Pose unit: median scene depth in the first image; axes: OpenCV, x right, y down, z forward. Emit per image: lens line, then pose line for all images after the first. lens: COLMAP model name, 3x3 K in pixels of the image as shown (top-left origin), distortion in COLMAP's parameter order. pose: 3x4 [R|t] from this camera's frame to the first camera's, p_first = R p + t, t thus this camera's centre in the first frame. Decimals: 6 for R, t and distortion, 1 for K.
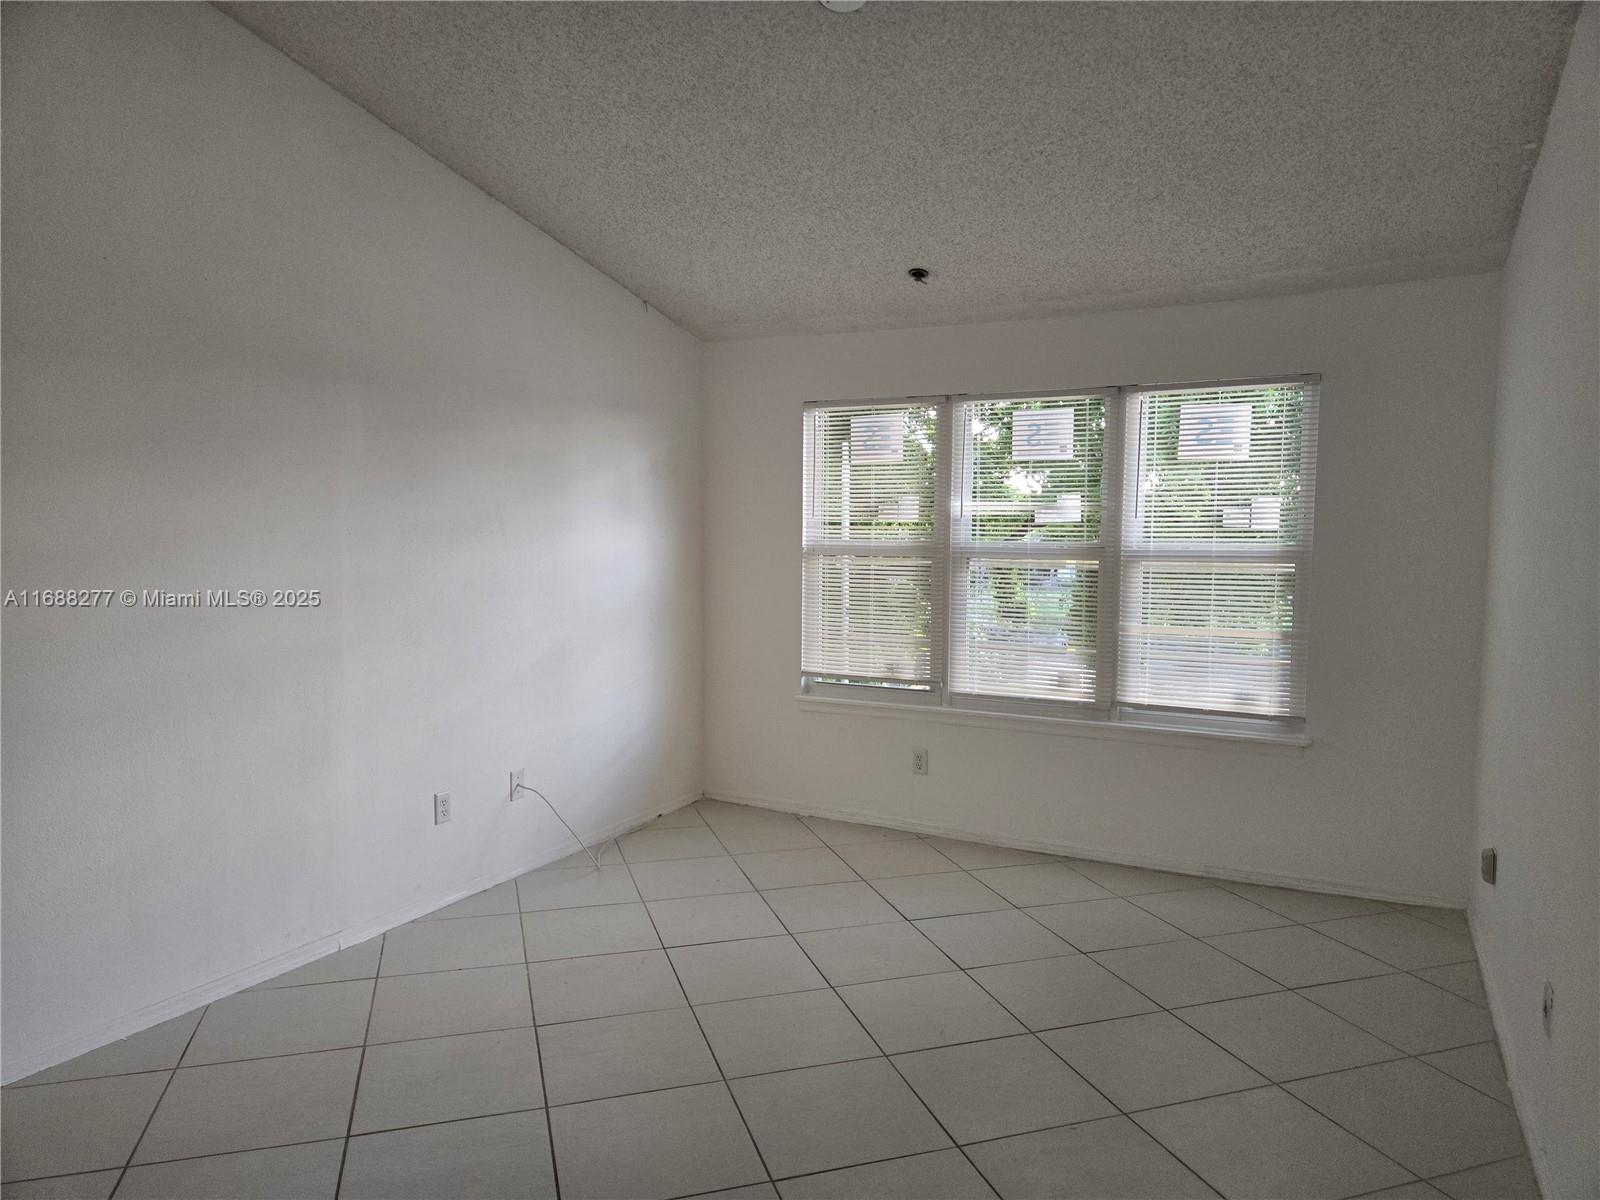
lens RADIAL K [[1045.4, 0, 800.0], [0, 1045.4, 600.0], [0, 0, 1]] dist [0.074086, -0.068928]
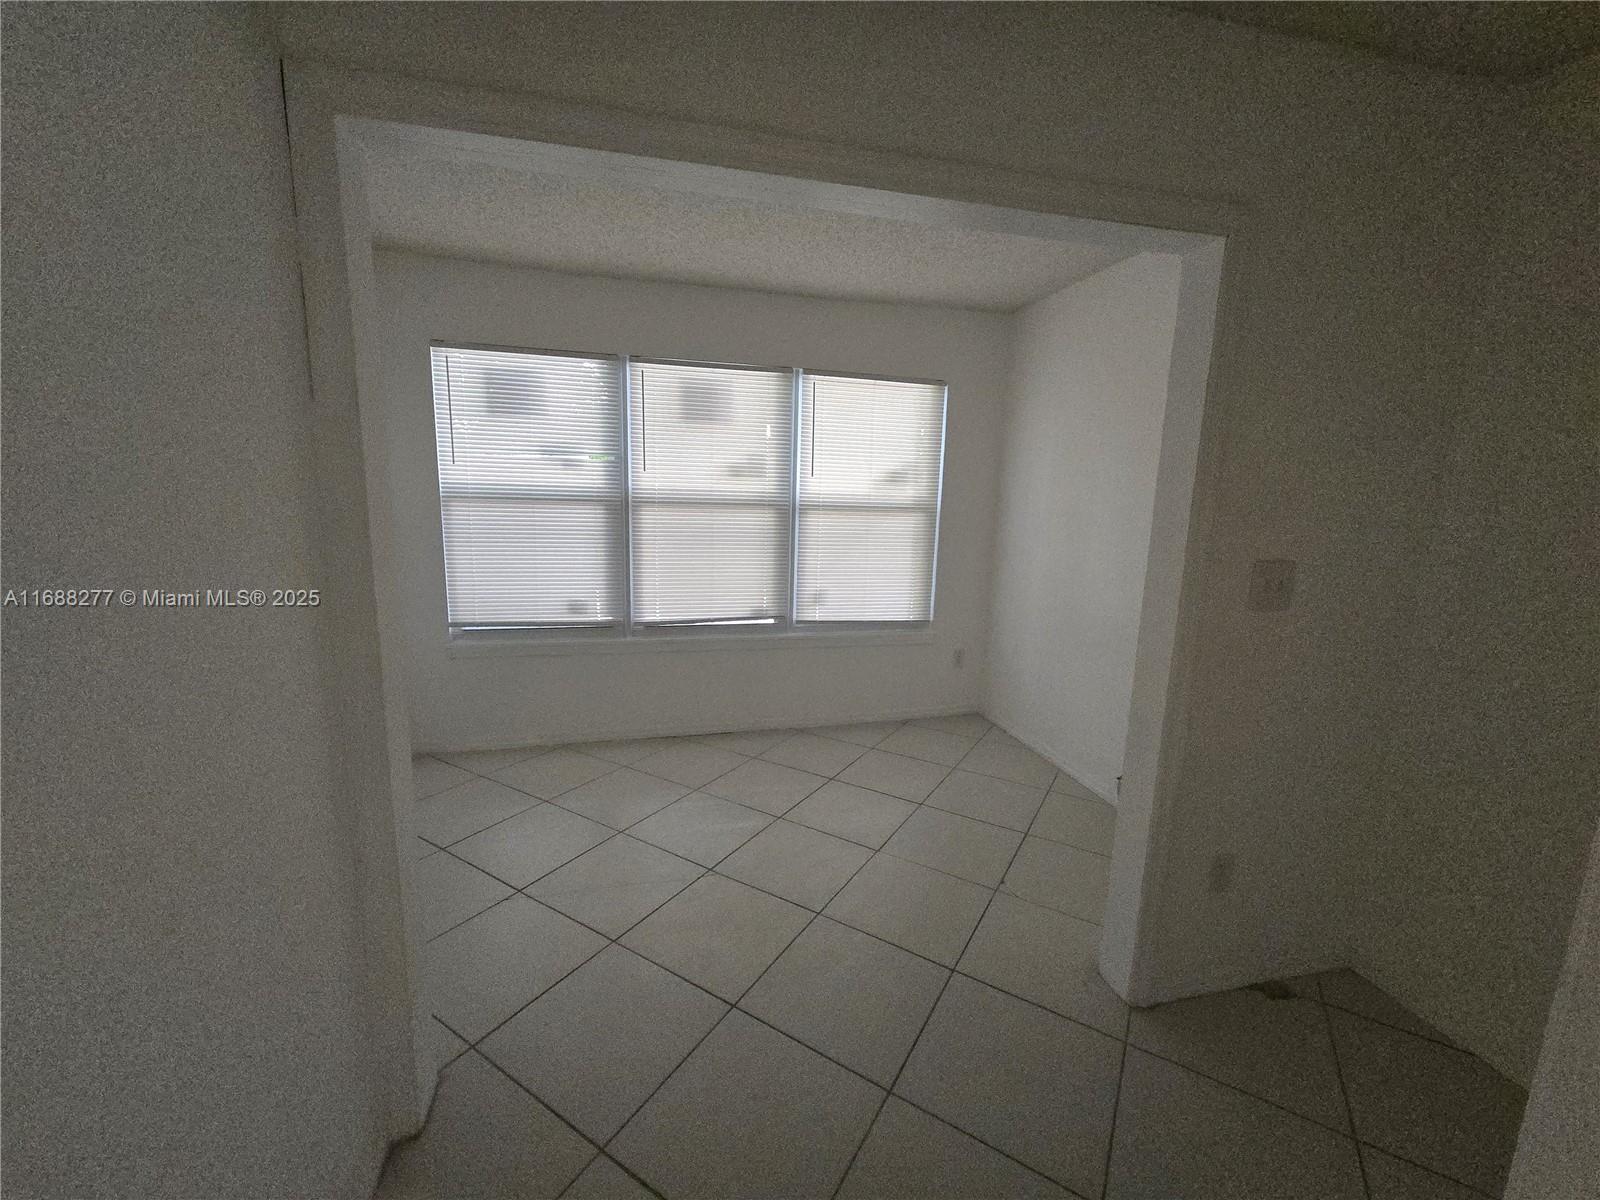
lens RADIAL K [[665.8, 0, 800.0], [0, 665.8, 600.0], [0, 0, 1]] dist [0.000604, 0.000019]
pose [[0.629028, -0.119093, 0.768206, -0.304626], [0.037640, 0.991702, 0.122921, -0.019669], [-0.776471, -0.048406, 0.628291, 0.398593]]
